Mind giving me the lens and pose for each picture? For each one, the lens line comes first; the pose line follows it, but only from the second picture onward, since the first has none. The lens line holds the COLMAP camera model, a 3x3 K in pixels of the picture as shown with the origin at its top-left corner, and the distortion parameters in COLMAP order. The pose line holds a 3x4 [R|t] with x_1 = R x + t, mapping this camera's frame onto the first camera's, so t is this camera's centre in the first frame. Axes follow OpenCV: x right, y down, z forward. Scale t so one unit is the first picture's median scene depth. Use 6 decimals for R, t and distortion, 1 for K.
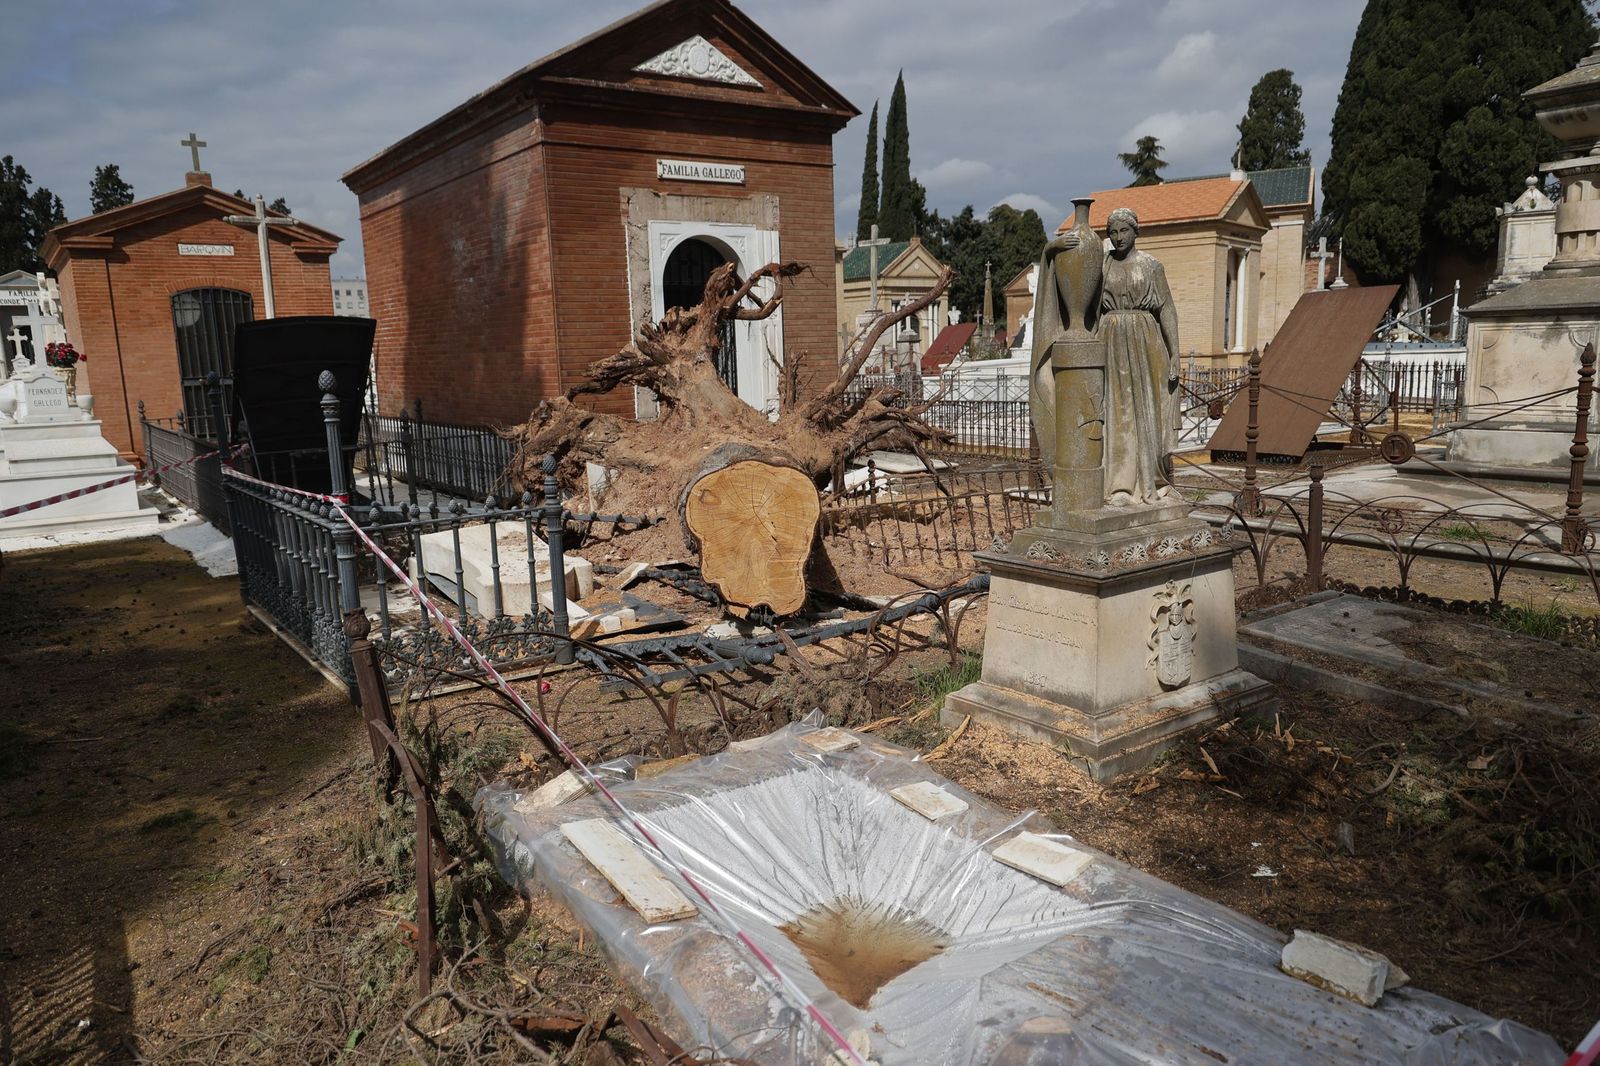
lens RADIAL K [[1106.5, 0, 830.5], [0, 1106.5, 529.9], [0, 0, 1]] dist [0.008227, 0.007302]
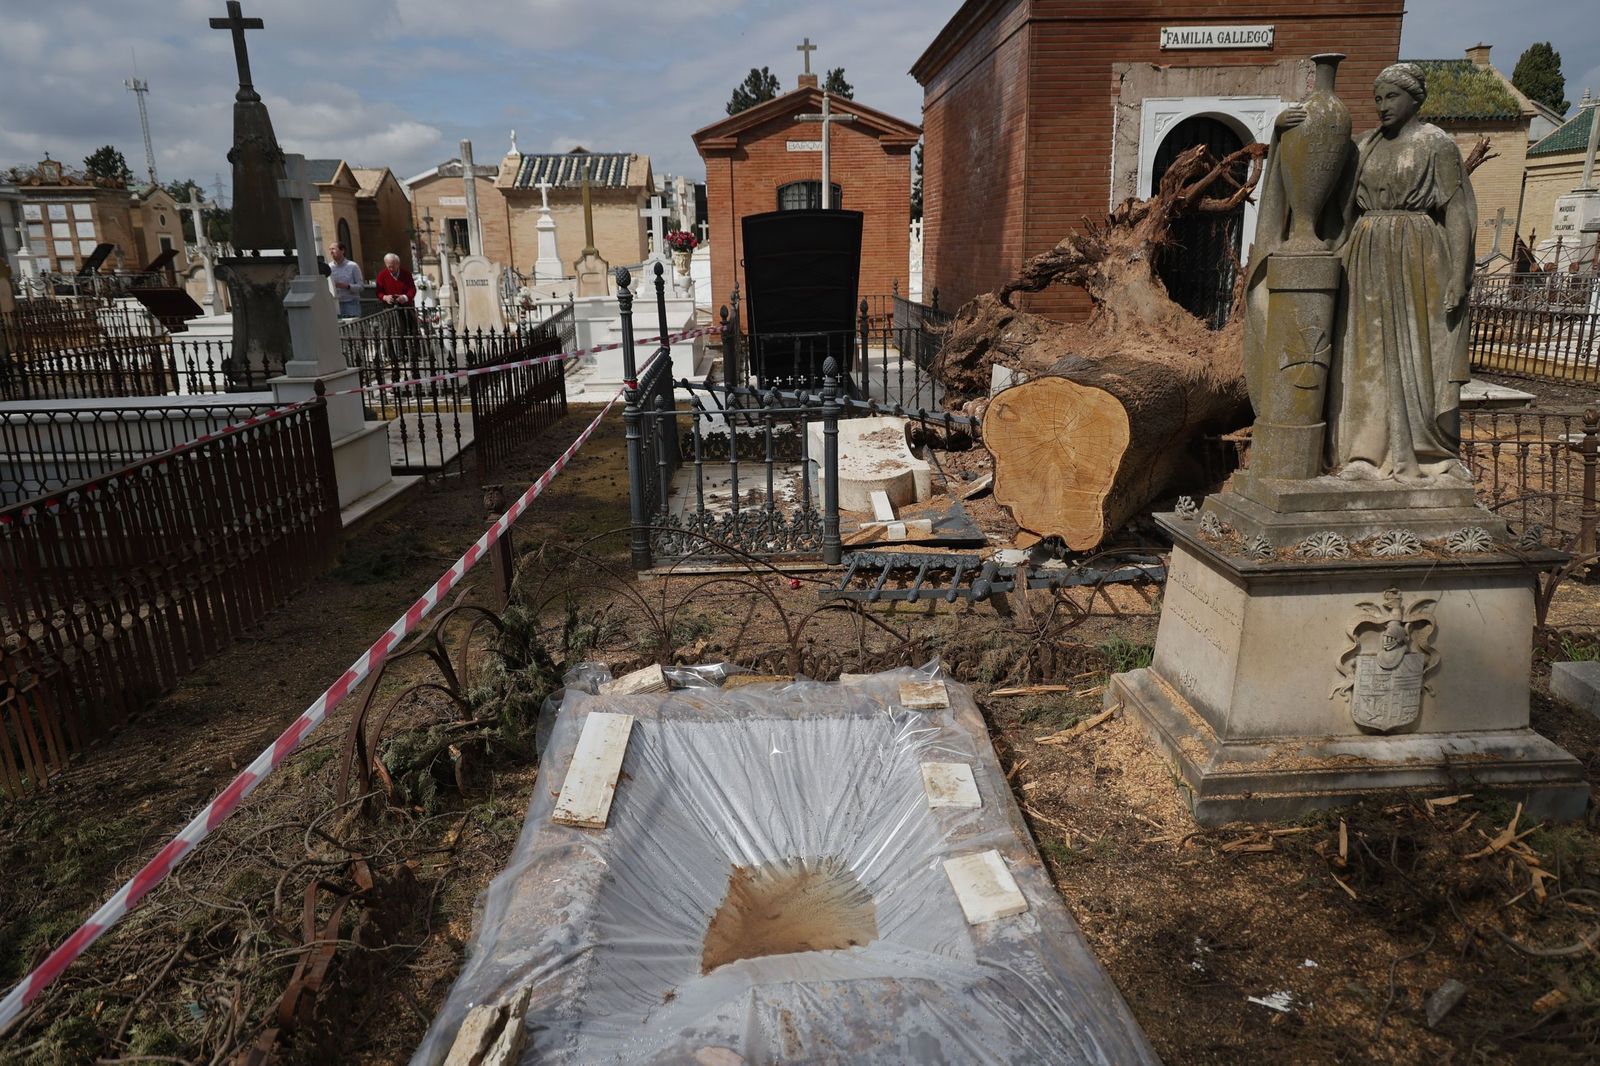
lens RADIAL K [[1106.5, 0, 810.2], [0, 1106.5, 532.5], [0, 0, 1]] dist [0.008227, 0.007302]
pose [[0.838080, 0.151101, -0.524204, 0.248667], [-0.097998, 0.986945, 0.127809, -0.032502], [0.536673, -0.055743, 0.841947, 0.122718]]
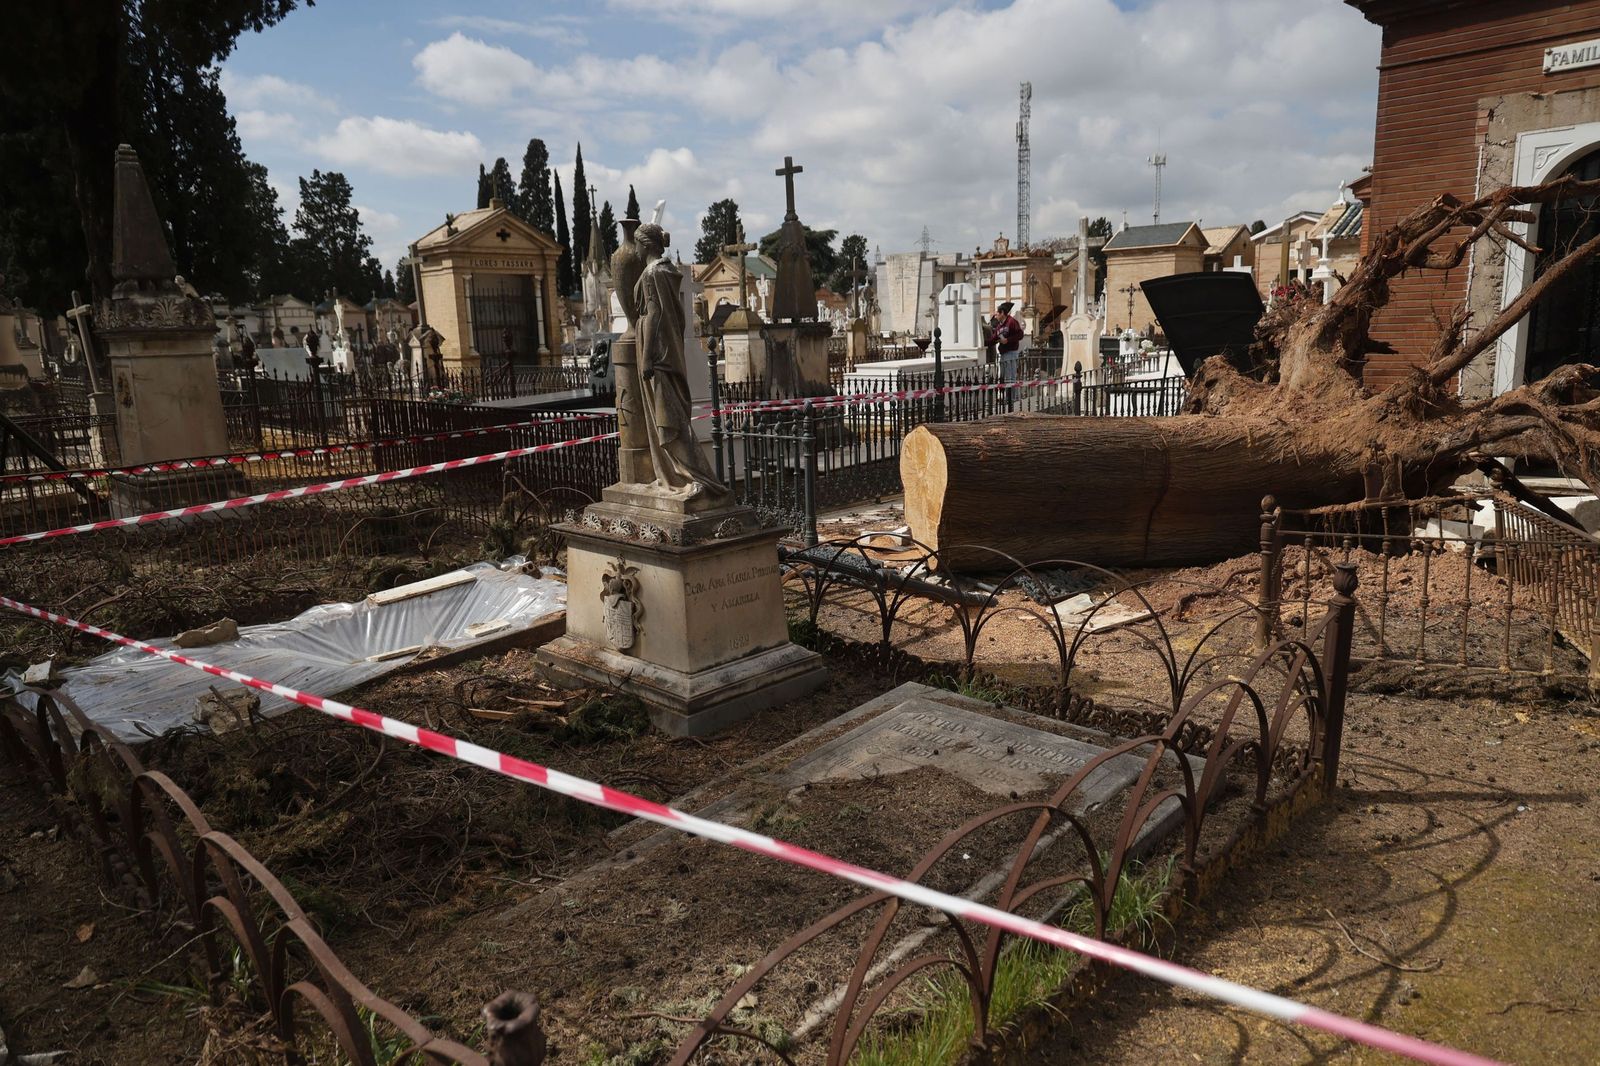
lens RADIAL K [[1063.4, 0, 801.0], [0, 1063.4, 535.7], [0, 0, 1]] dist [0.009763, -0.000019]
pose [[0.171001, 0.218137, -0.960820, 0.977523], [-0.132508, 0.971416, 0.196960, -0.152592], [0.976320, 0.093636, 0.195019, 0.690906]]
